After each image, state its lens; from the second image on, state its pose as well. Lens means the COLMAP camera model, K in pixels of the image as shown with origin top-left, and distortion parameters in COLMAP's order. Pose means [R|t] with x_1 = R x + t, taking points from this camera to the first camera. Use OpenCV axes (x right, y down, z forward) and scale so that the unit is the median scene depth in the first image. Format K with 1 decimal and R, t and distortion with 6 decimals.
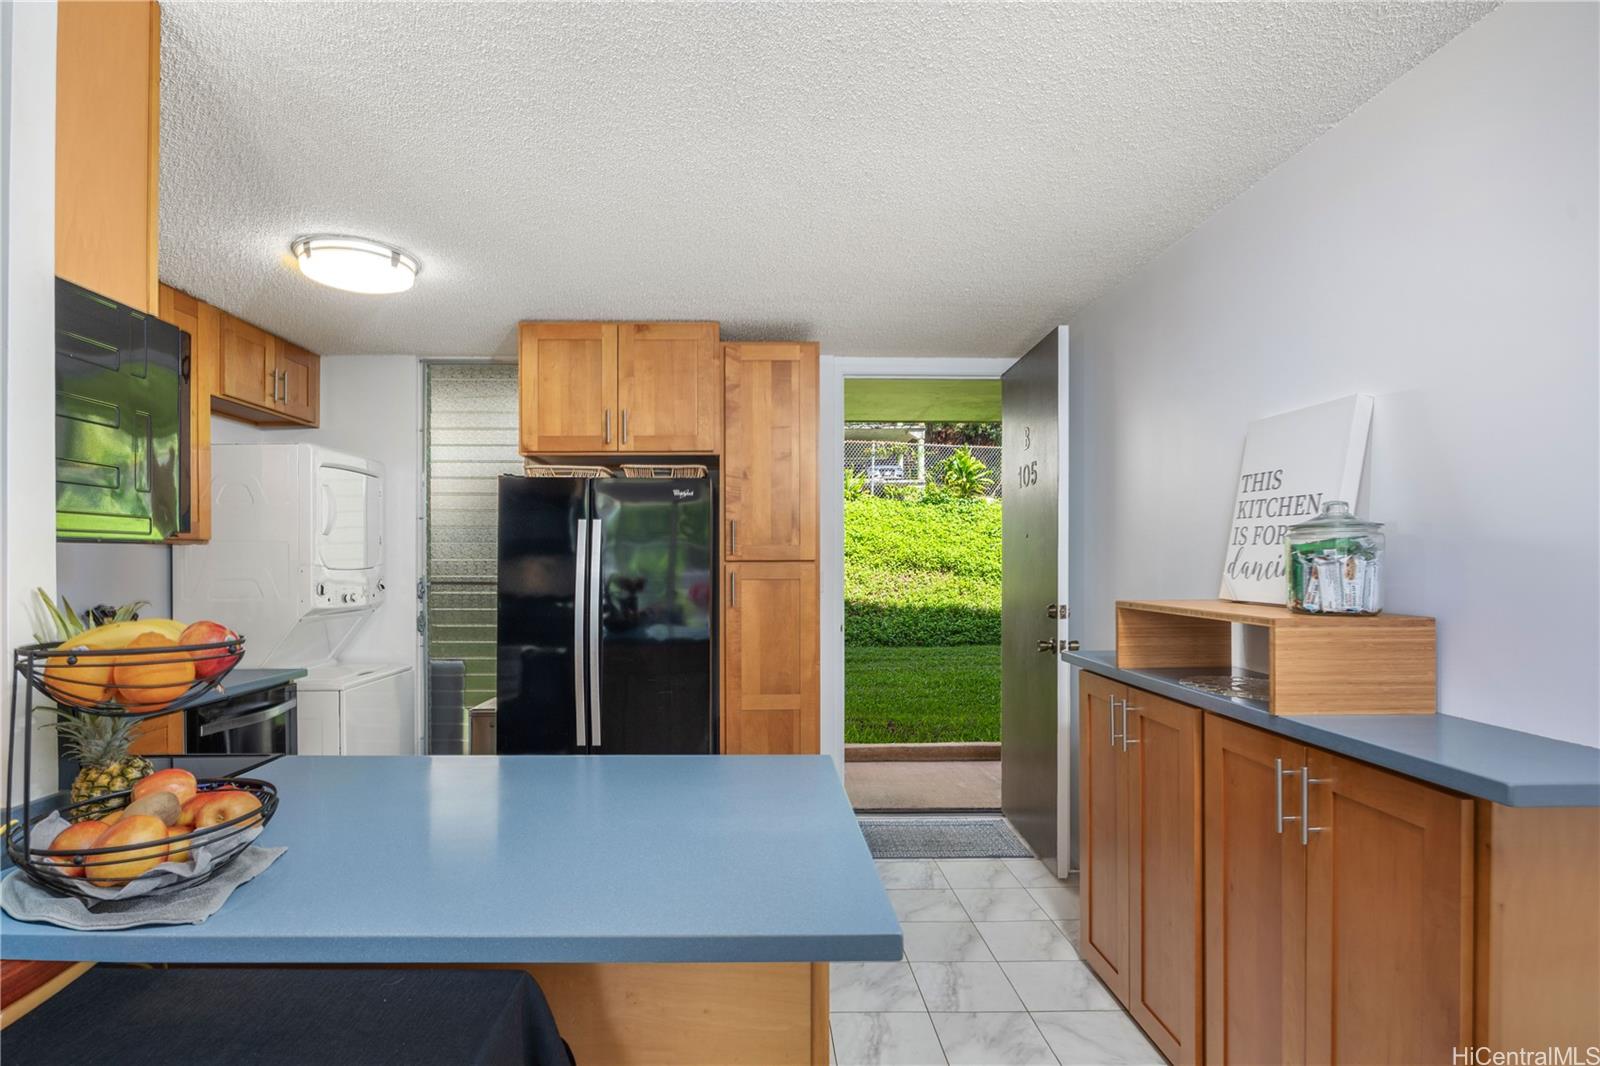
lens RADIAL K [[750.8, 0, 795.8], [0, 750.8, 554.4], [0, 0, 1]] dist [0.000344, 0.000002]
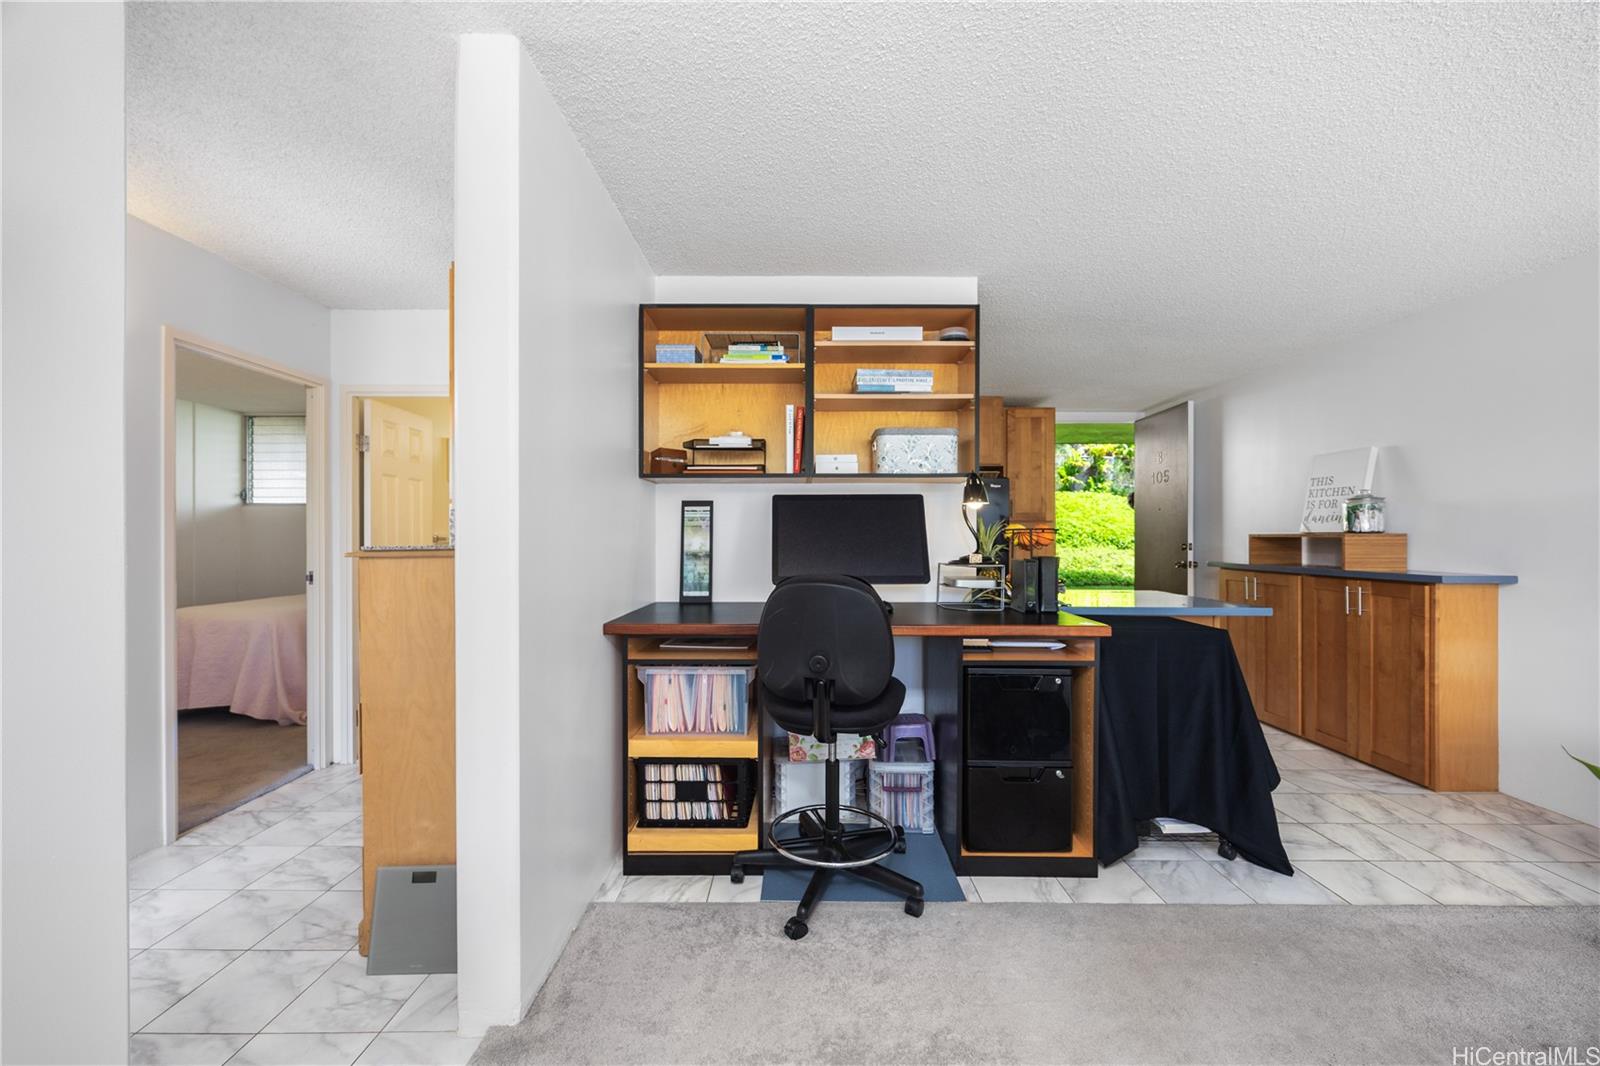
lens RADIAL K [[602.9, 0, 770.3], [0, 602.9, 538.4], [0, 0, 1]] dist [-0.020566, -0.000077]
pose [[0.998991, 0.001424, -0.044899, -0.671543], [-0.001225, 0.999989, 0.004466, 0.049374], [0.044905, -0.004407, 0.998982, -0.607957]]
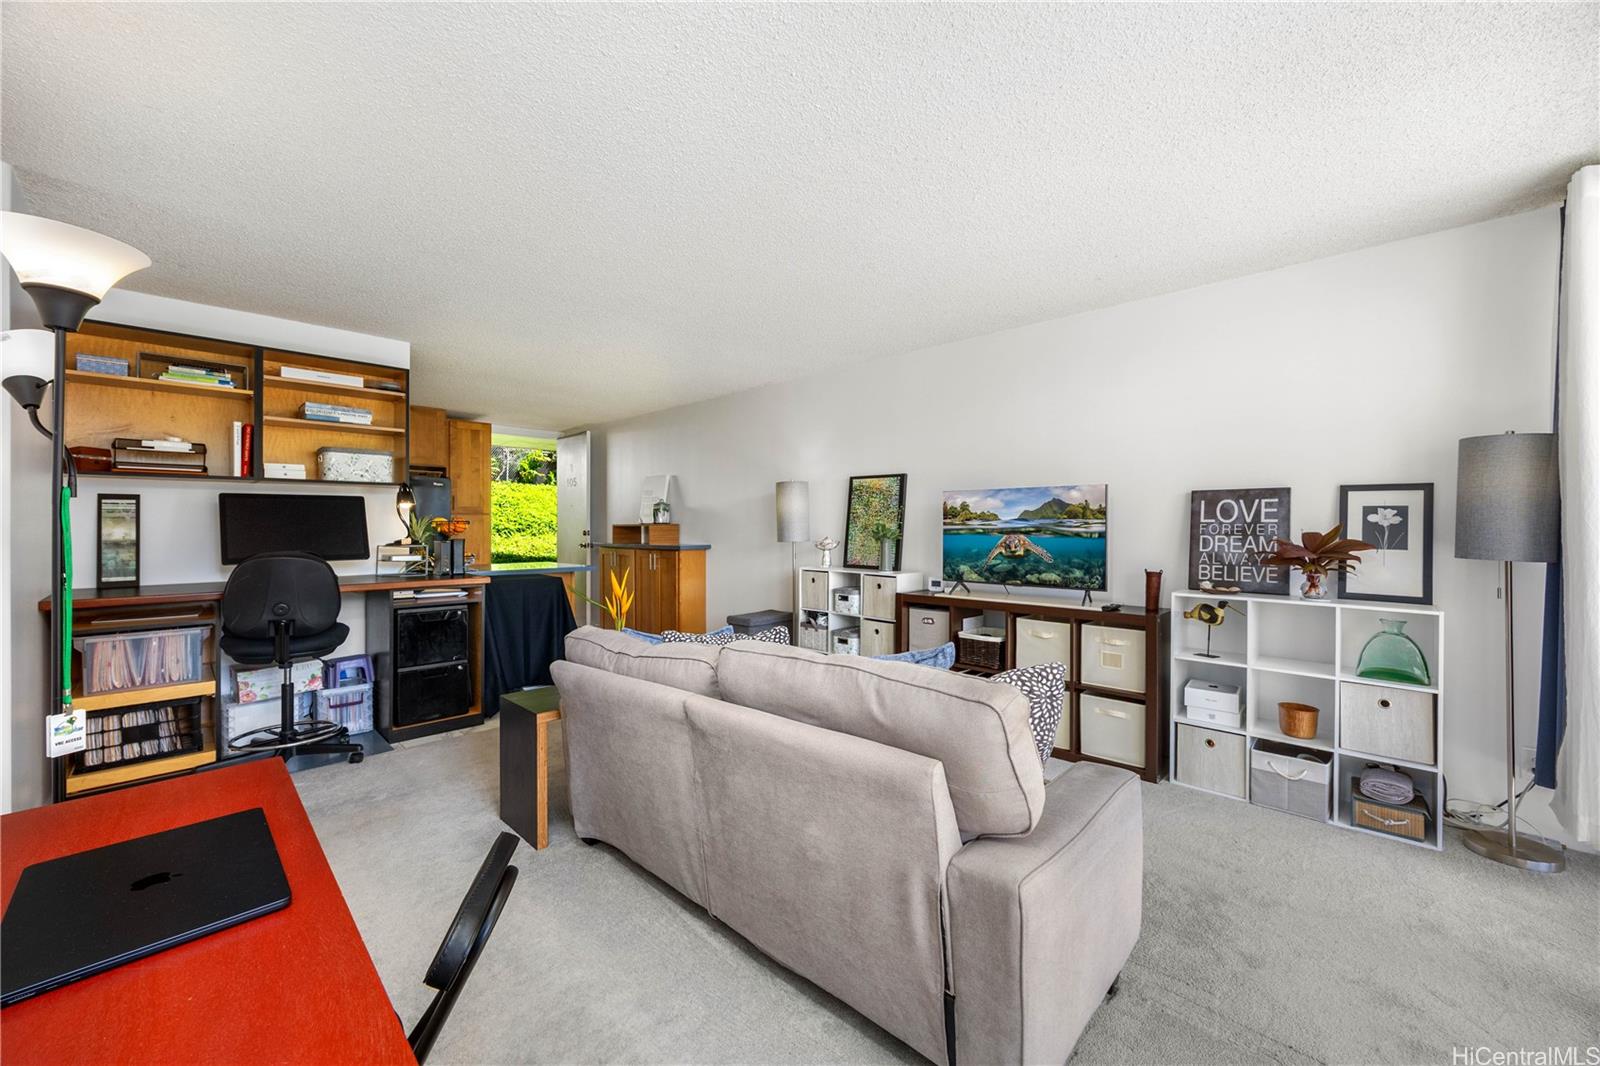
lens RADIAL K [[636.8, 0, 817.0], [0, 636.8, 523.8], [0, 0, 1]] dist [-0.001393, -0.000301]
pose [[0.689188, 0.002119, 0.724580, -0.795482], [-0.001629, 0.999998, -0.001376, 0.044805], [-0.724581, -0.000232, 0.689190, -1.303402]]
